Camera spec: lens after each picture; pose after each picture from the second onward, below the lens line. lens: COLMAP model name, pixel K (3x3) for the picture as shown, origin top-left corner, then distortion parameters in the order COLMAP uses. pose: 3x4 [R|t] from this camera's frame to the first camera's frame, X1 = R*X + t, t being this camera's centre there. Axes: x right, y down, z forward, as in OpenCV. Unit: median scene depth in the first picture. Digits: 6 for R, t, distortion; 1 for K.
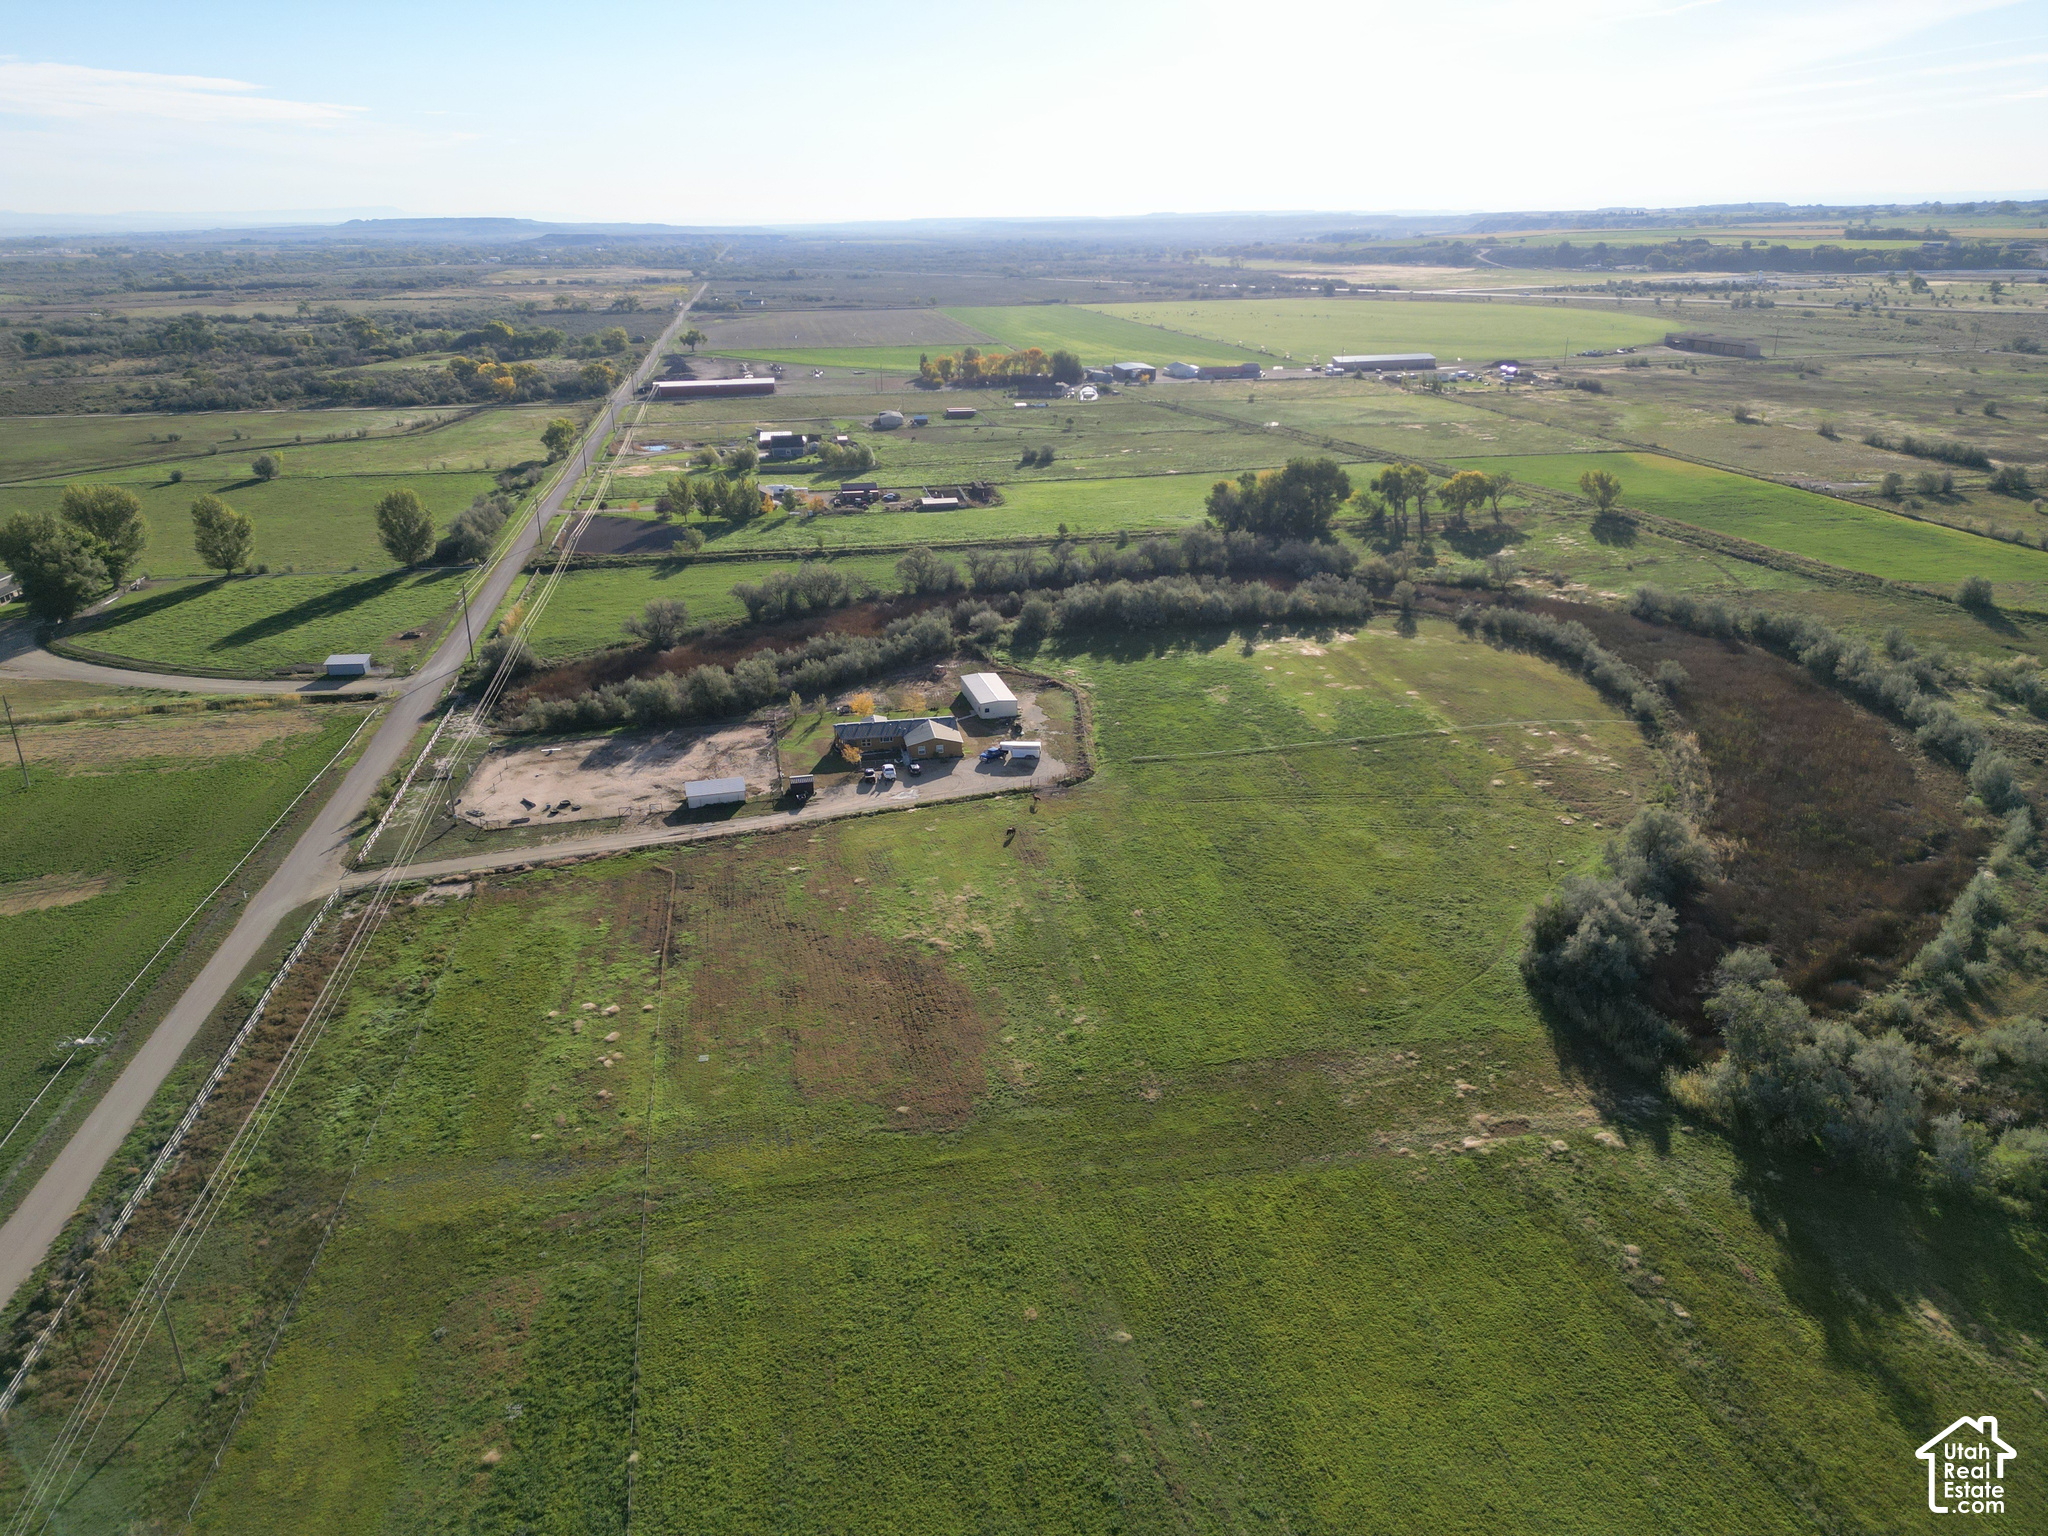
lens RADIAL K [[1424.1, 0, 1026.7], [0, 1424.1, 764.2], [0, 0, 1]] dist [0.080507, -0.073398]
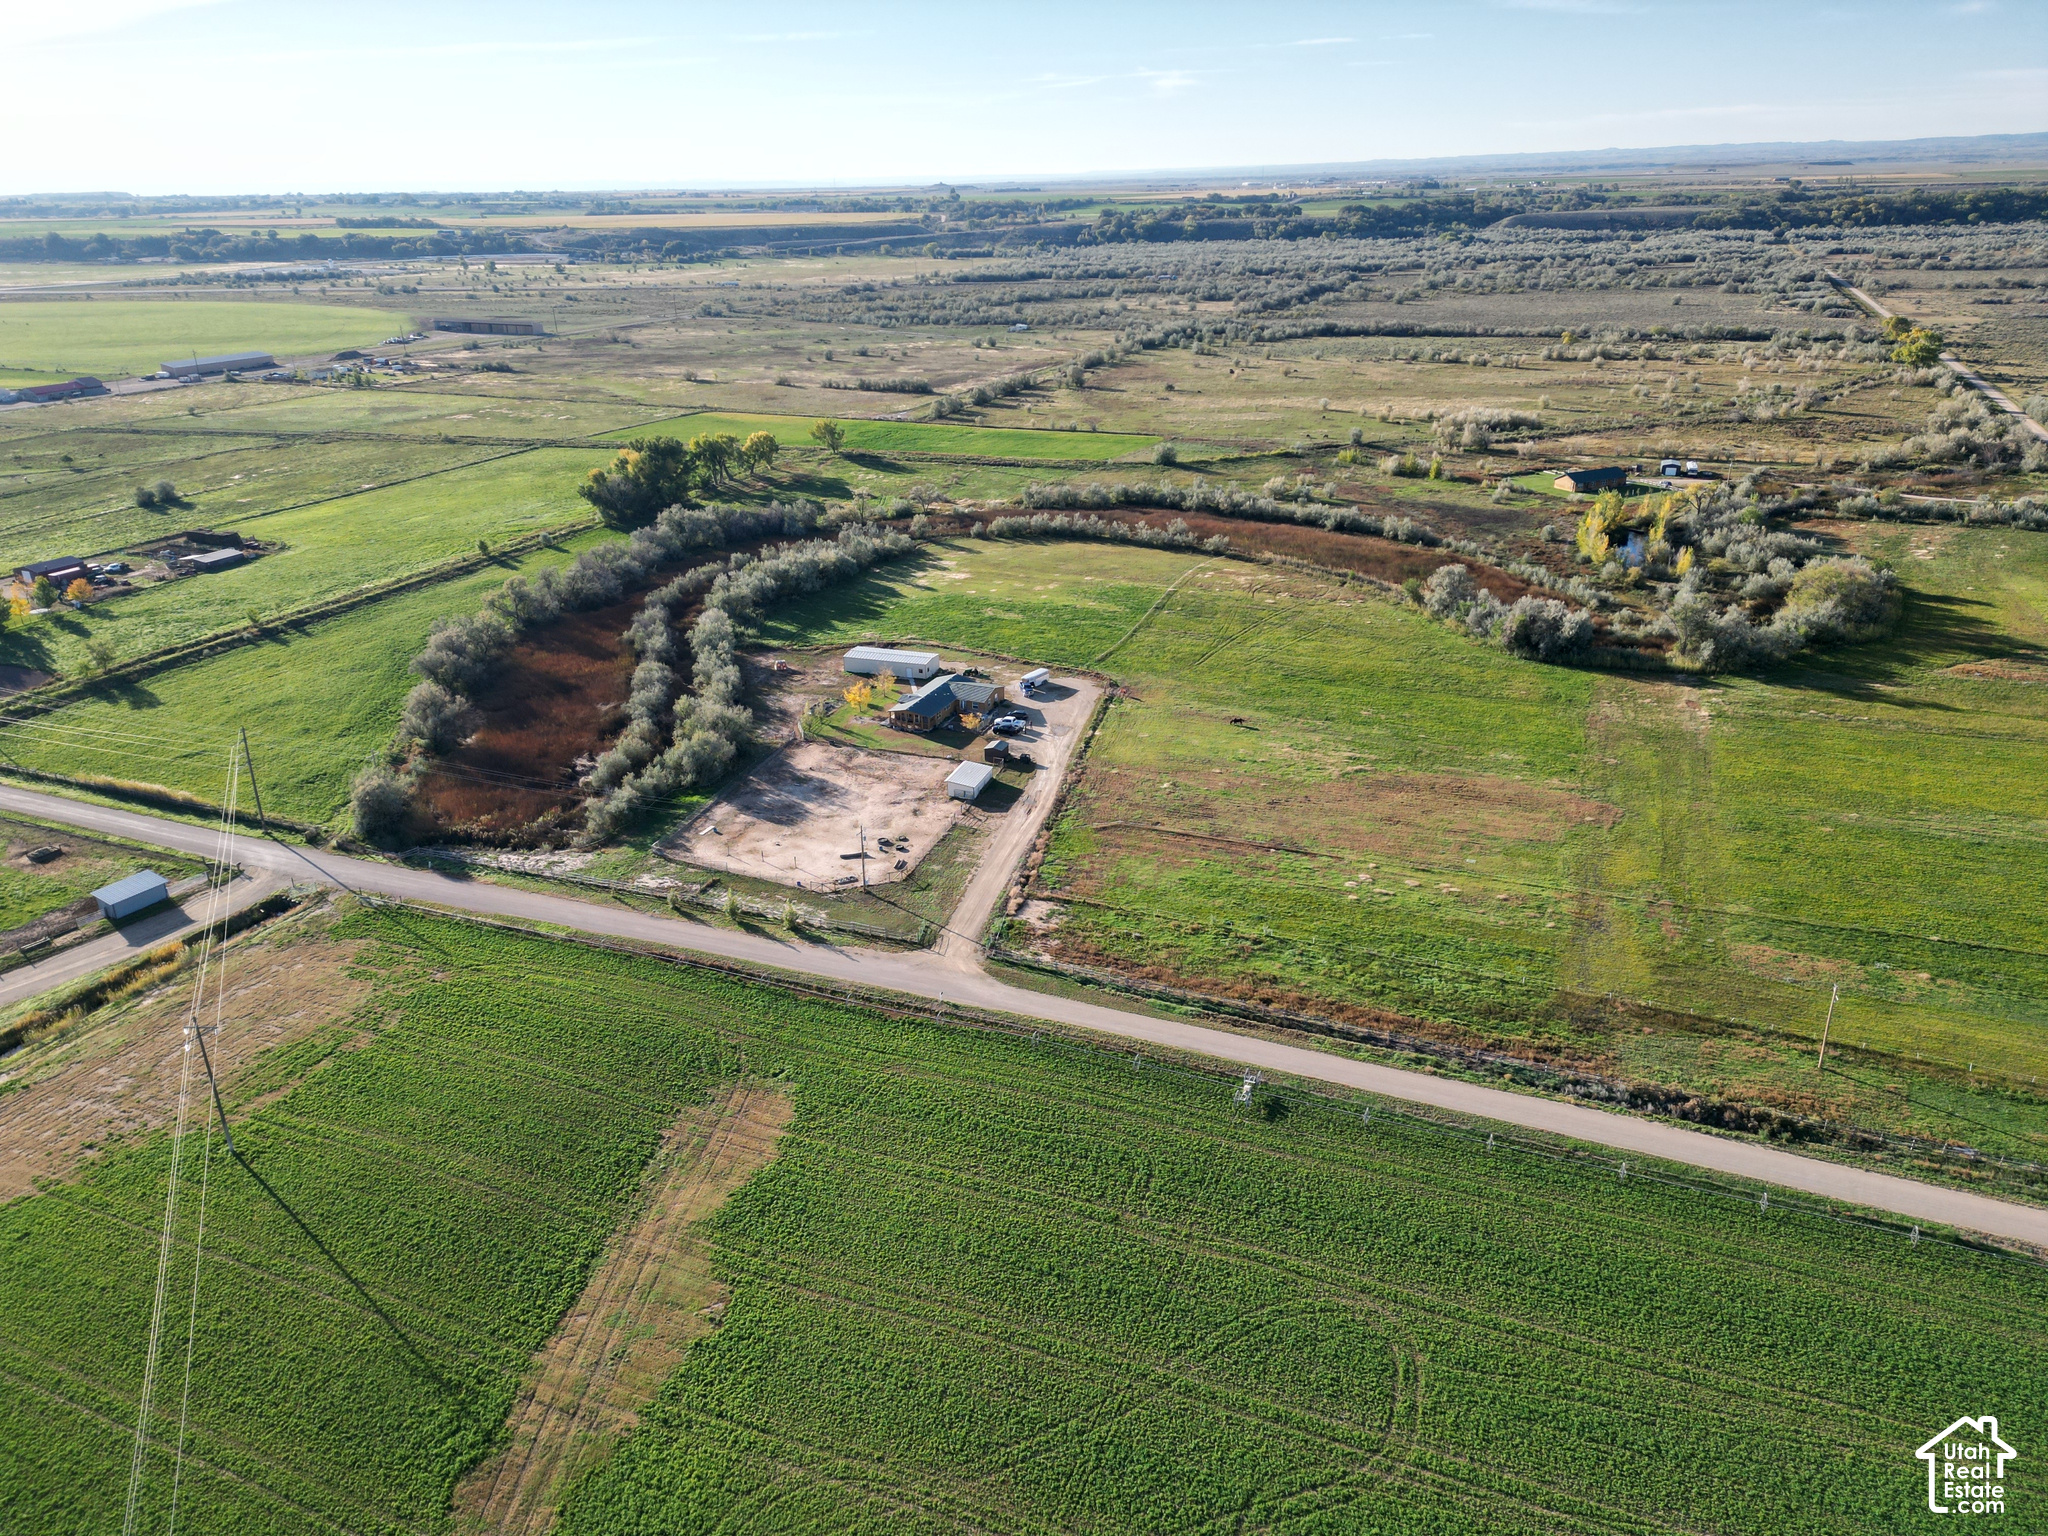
lens RADIAL K [[1424.1, 0, 1021.5], [0, 1424.1, 771.0], [0, 0, 1]] dist [0.080507, -0.073398]
pose [[0.543205, -0.313132, 0.779023, -0.913457], [0.305539, 0.937956, 0.163967, -0.130134], [-0.782032, 0.148954, 0.605176, 0.342383]]
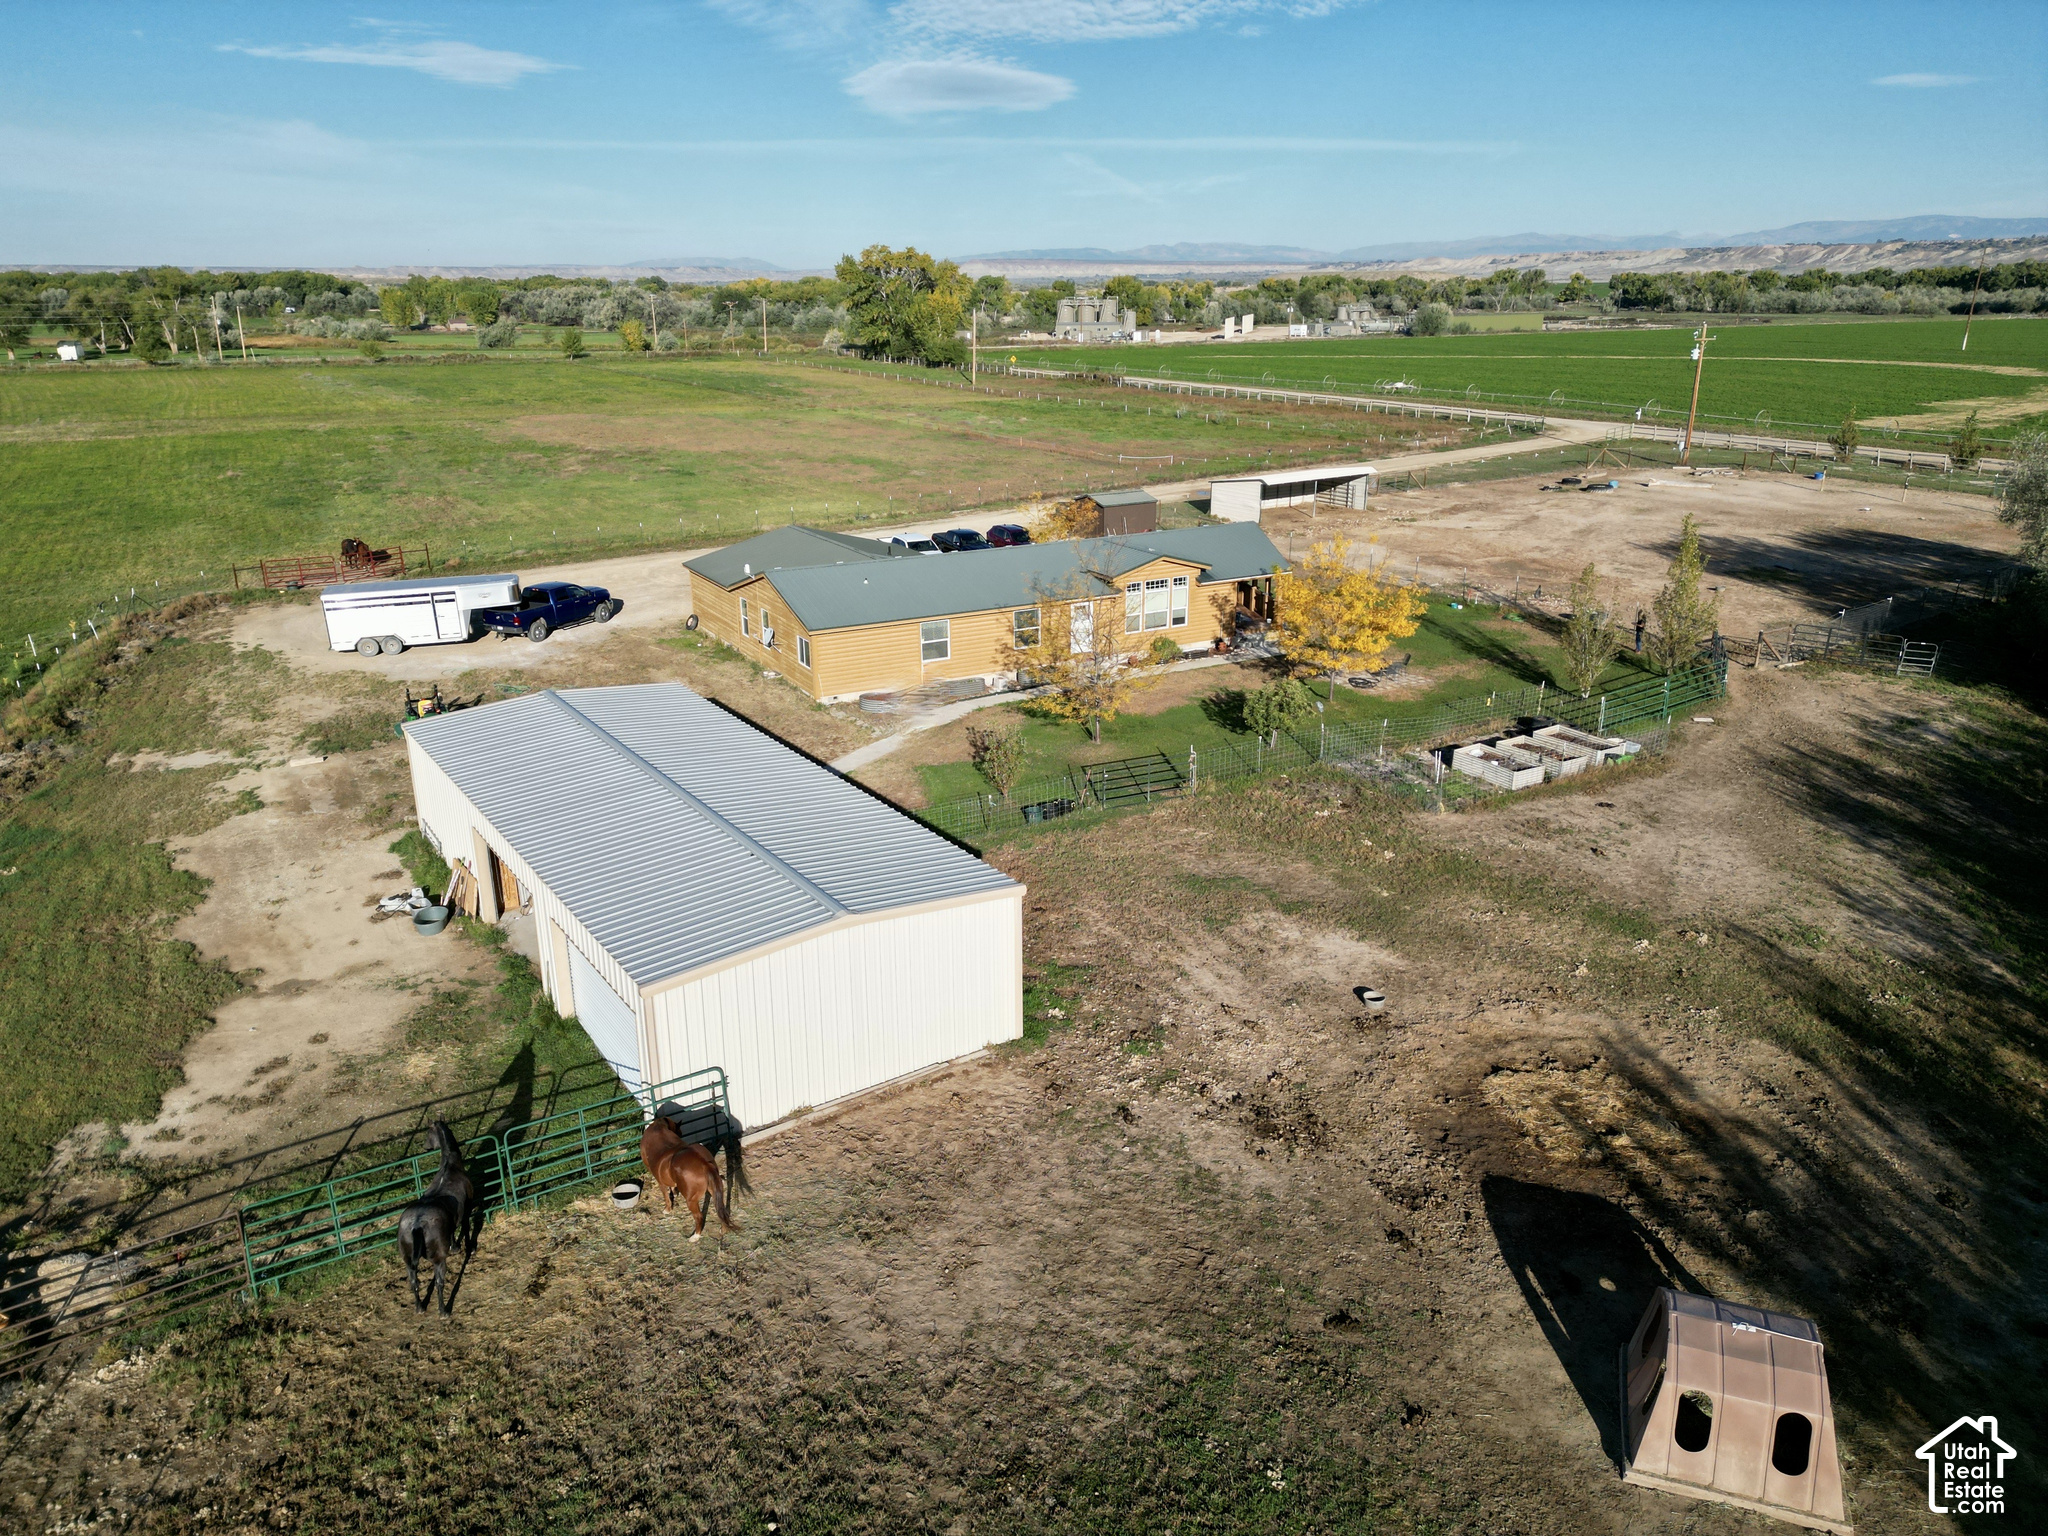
lens RADIAL K [[1424.1, 0, 1024.1], [0, 1424.1, 780.1], [0, 0, 1]] dist [0.080507, -0.073398]
pose [[-0.945578, 0.121658, -0.301799, -0.020550], [-0.099525, 0.774902, 0.624197, -0.144813], [0.309803, 0.620263, -0.720622, 1.223189]]
